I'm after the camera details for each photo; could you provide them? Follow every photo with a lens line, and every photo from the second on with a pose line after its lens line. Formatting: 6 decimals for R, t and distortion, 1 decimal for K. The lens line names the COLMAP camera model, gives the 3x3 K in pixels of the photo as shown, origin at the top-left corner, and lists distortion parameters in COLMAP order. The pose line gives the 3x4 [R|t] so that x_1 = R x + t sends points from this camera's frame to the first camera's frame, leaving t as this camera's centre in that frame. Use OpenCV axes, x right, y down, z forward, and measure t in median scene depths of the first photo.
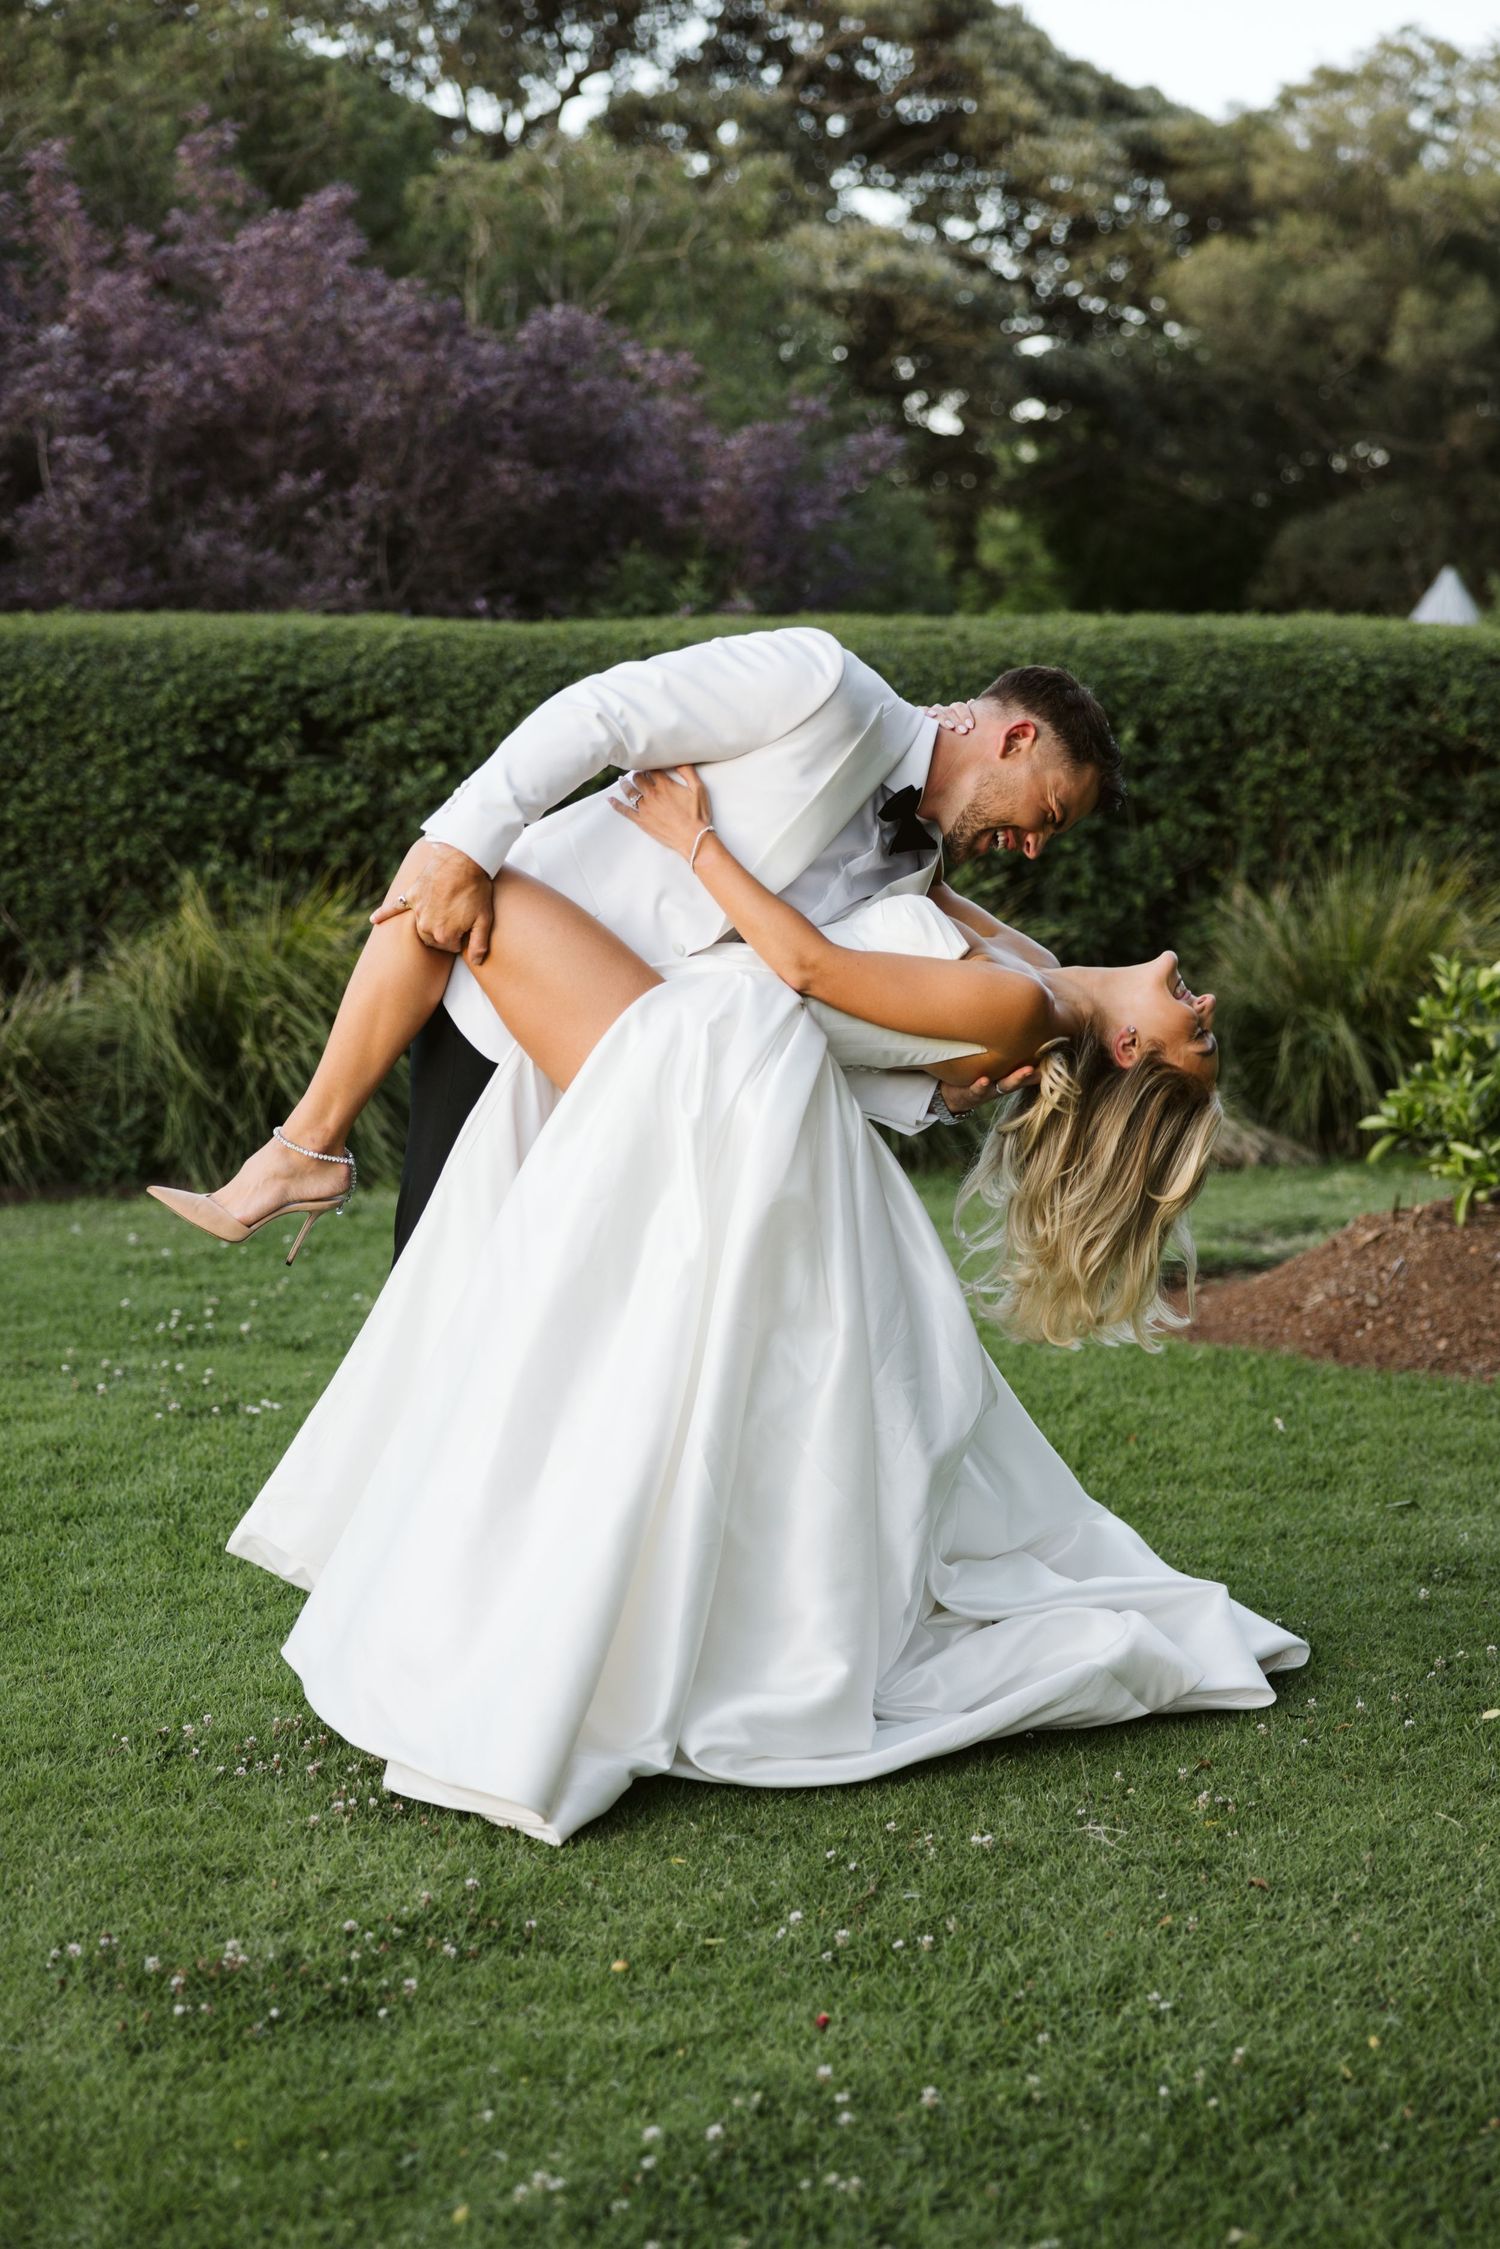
lens RADIAL K [[3571.4, 0, 753.5], [0, 3571.4, 1126.8], [0, 0, 1]] dist [0.018519, 0.000000]
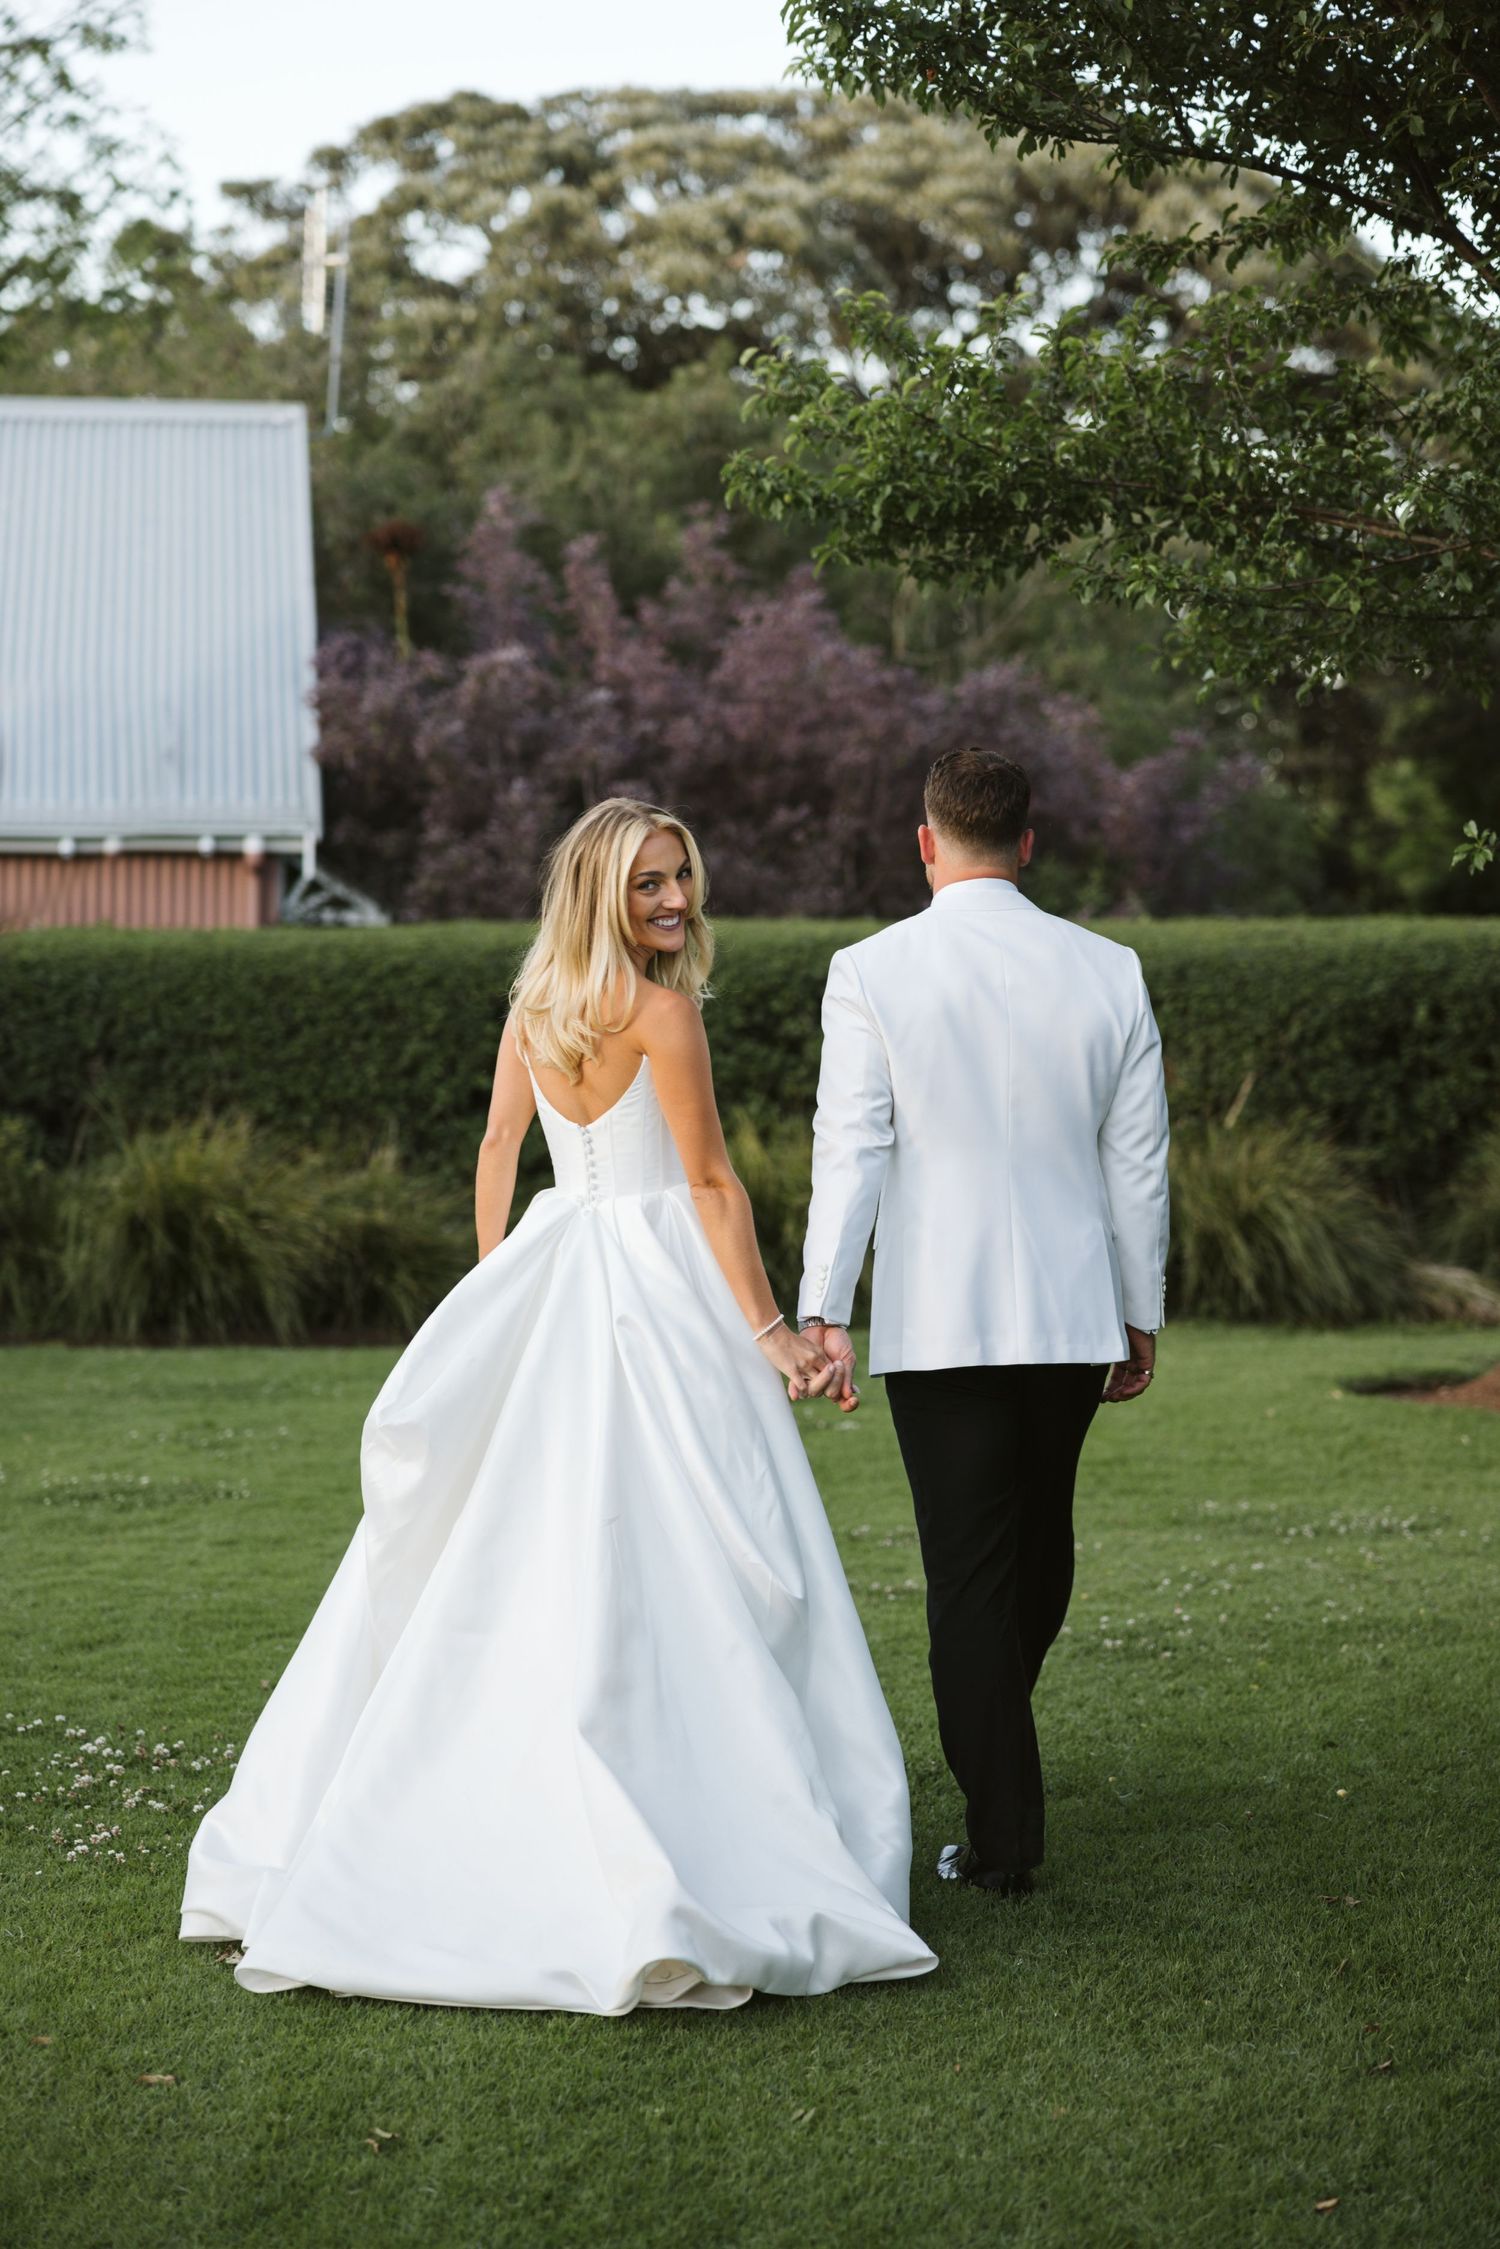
lens RADIAL K [[4644.8, 0, 748.5], [0, 4644.8, 1125.7], [0, 0, 1]] dist [-0.039524, 0.000000]
pose [[0.996576, 0.003374, -0.082618, -0.003085], [-0.009538, 0.997188, -0.074329, 0.055284], [0.082135, 0.074863, 0.993806, -0.639424]]
